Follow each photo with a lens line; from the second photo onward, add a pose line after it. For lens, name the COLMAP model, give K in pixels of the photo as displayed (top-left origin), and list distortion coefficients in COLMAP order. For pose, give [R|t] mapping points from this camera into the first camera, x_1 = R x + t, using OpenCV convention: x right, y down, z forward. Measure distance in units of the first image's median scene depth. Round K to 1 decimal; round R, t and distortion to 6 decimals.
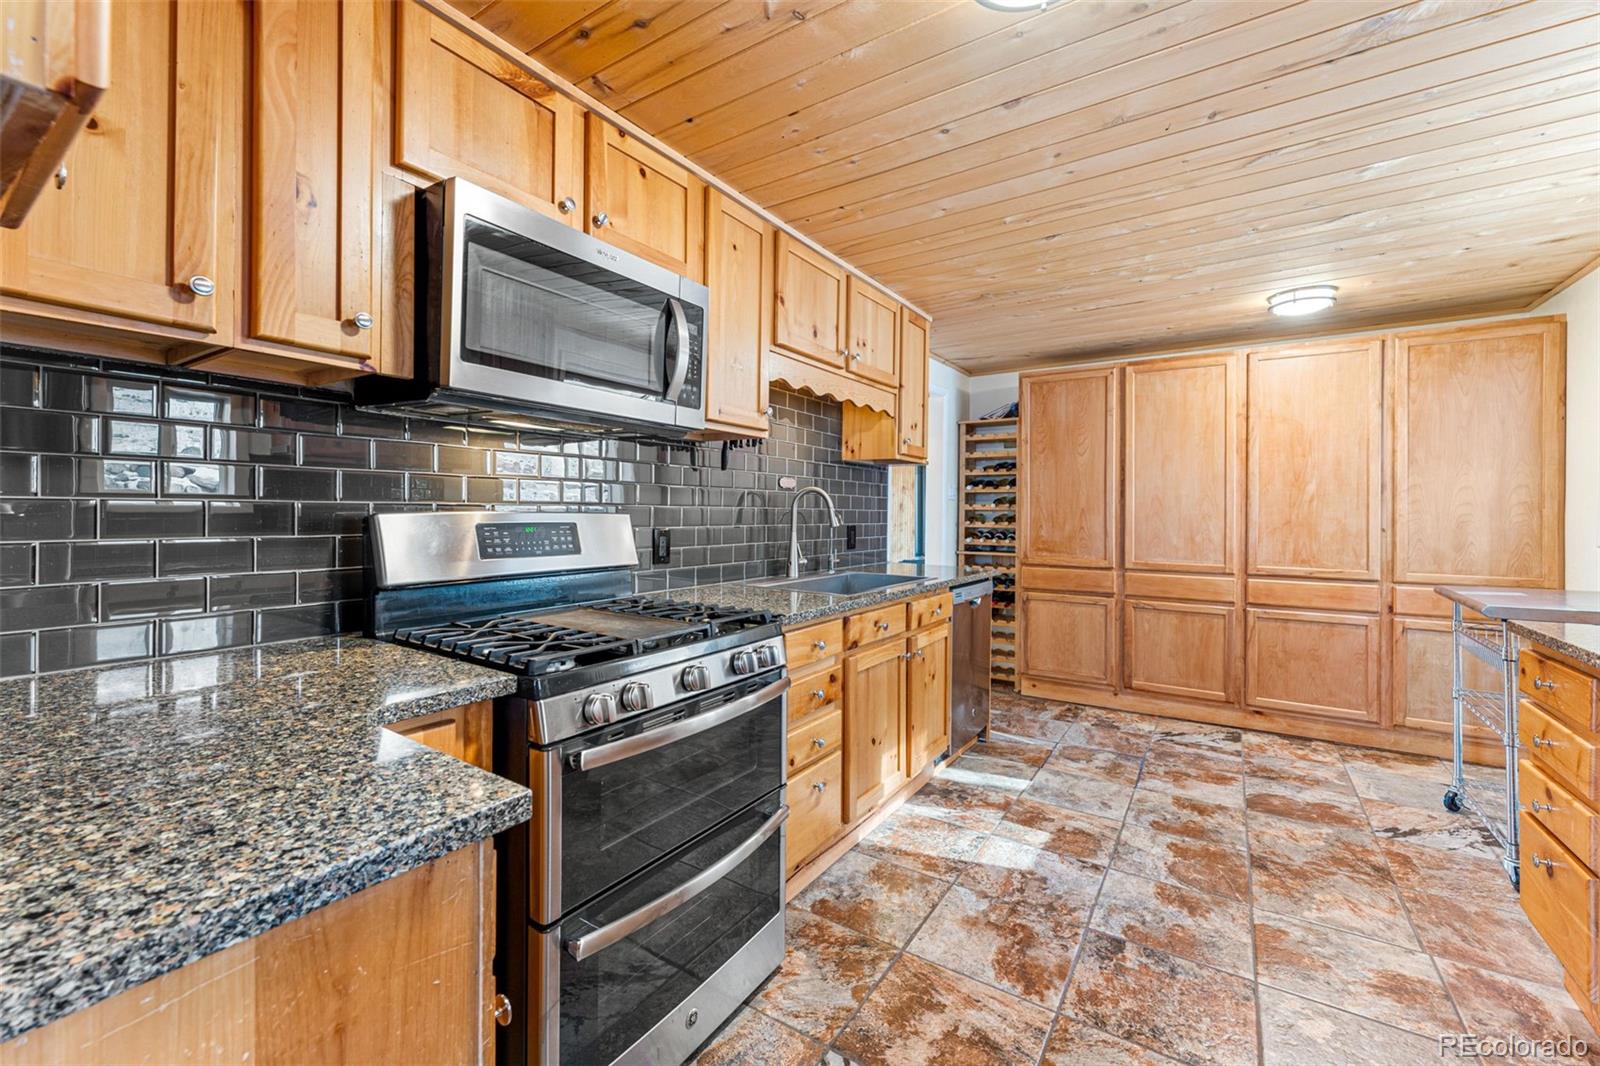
lens RADIAL K [[651.6, 0, 789.1], [0, 651.6, 503.0], [0, 0, 1]] dist [0.003596, -0.000658]
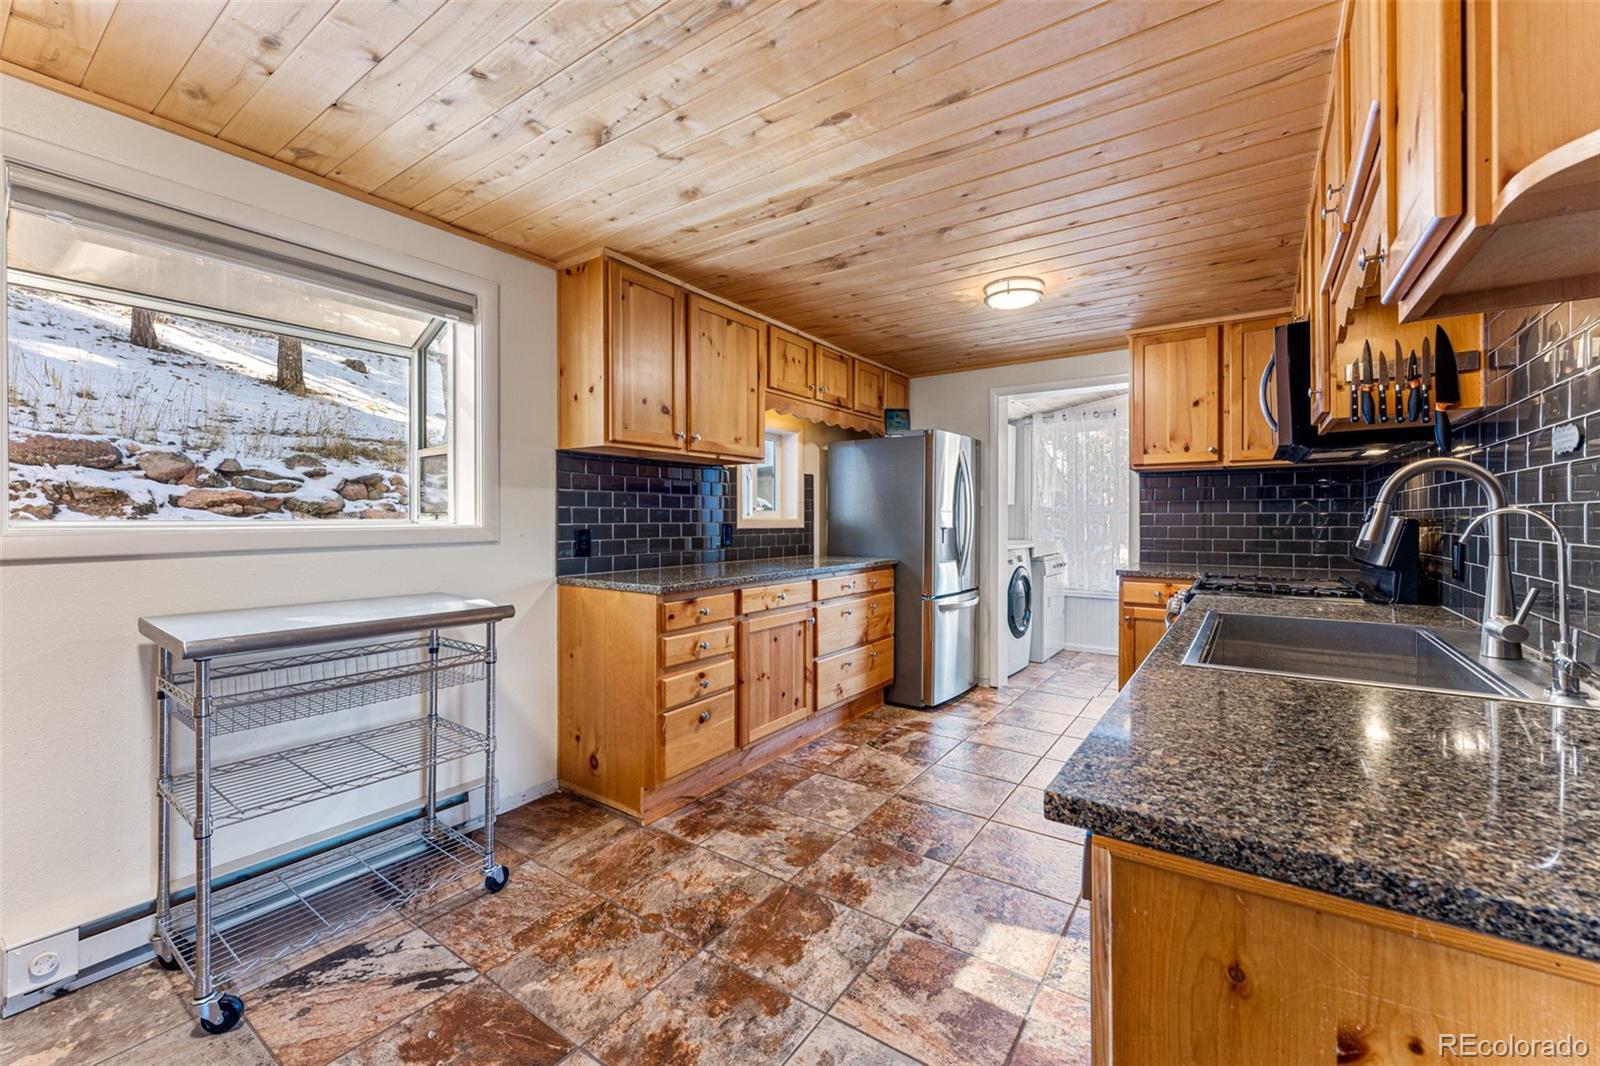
lens RADIAL K [[651.6, 0, 798.6], [0, 651.6, 519.9], [0, 0, 1]] dist [0.003596, -0.000658]
pose [[-0.999843, -0.011666, 0.013362, 0.558153], [-0.011803, 0.999878, -0.010267, 0.033475], [-0.013241, -0.010423, -0.999858, 1.687853]]
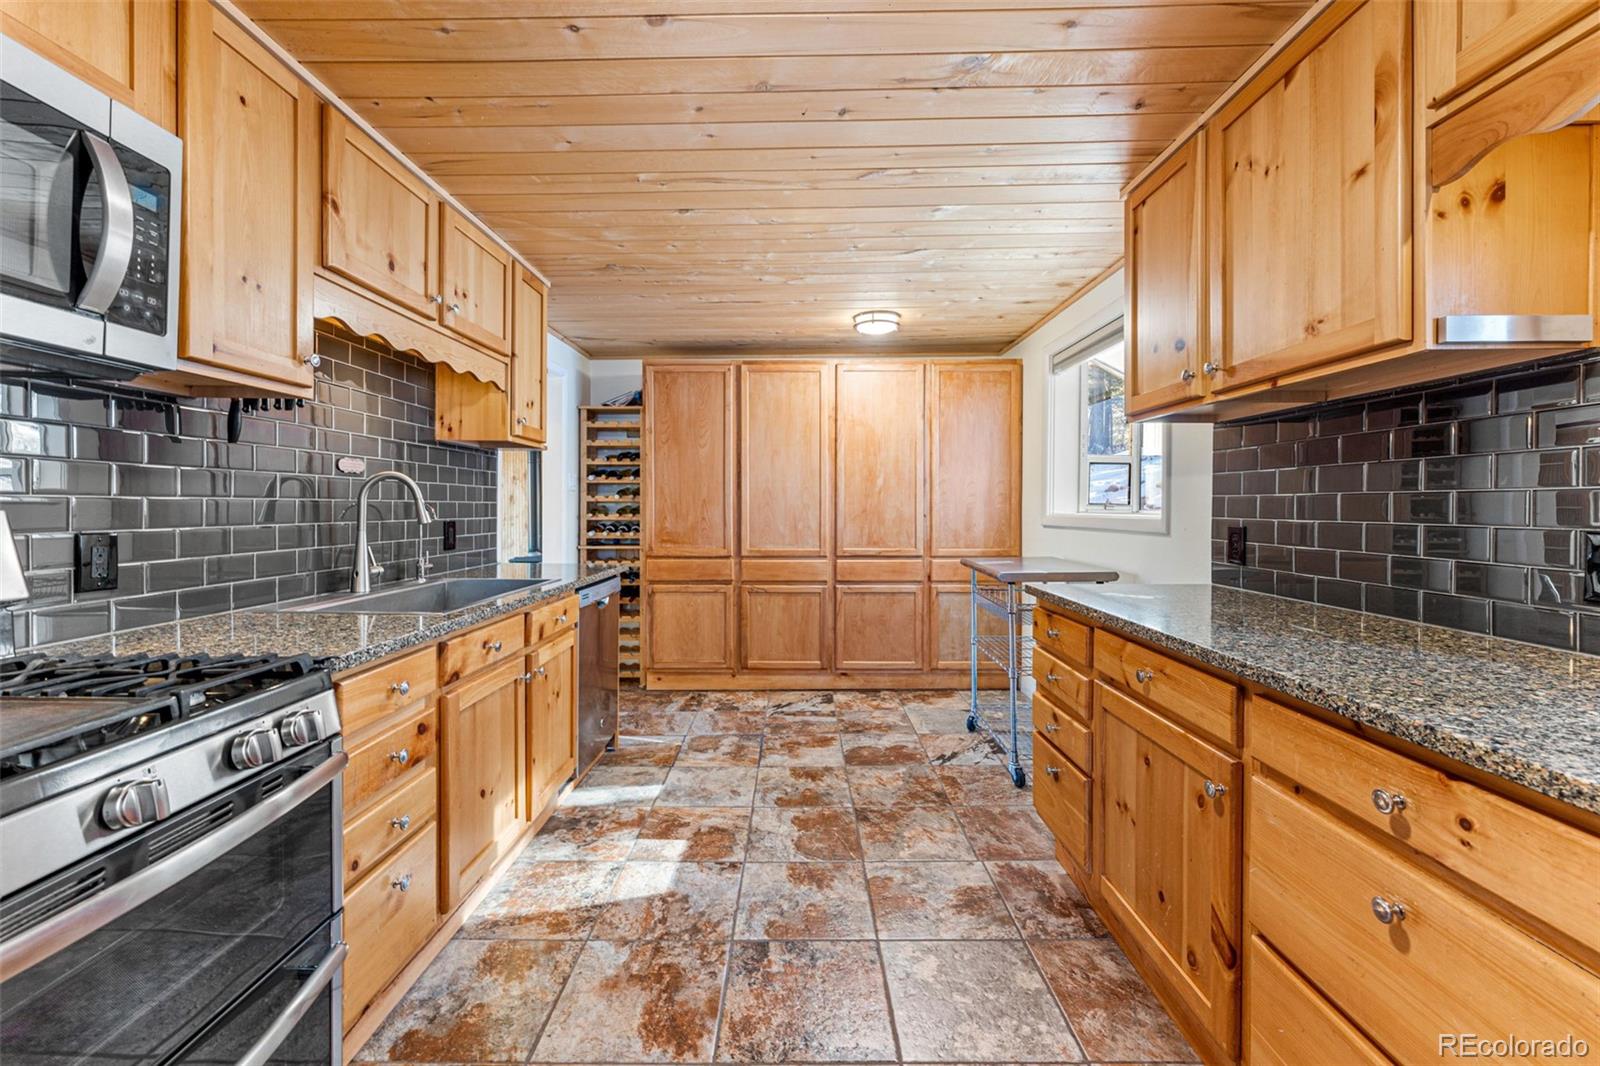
lens RADIAL K [[651.6, 0, 792.0], [0, 651.6, 509.0], [0, 0, 1]] dist [0.003596, -0.000658]
pose [[0.837529, -0.010895, 0.546285, 0.013996], [-0.000771, 0.999777, 0.021120, 0.003019], [-0.546393, -0.018109, 0.837333, 0.129586]]
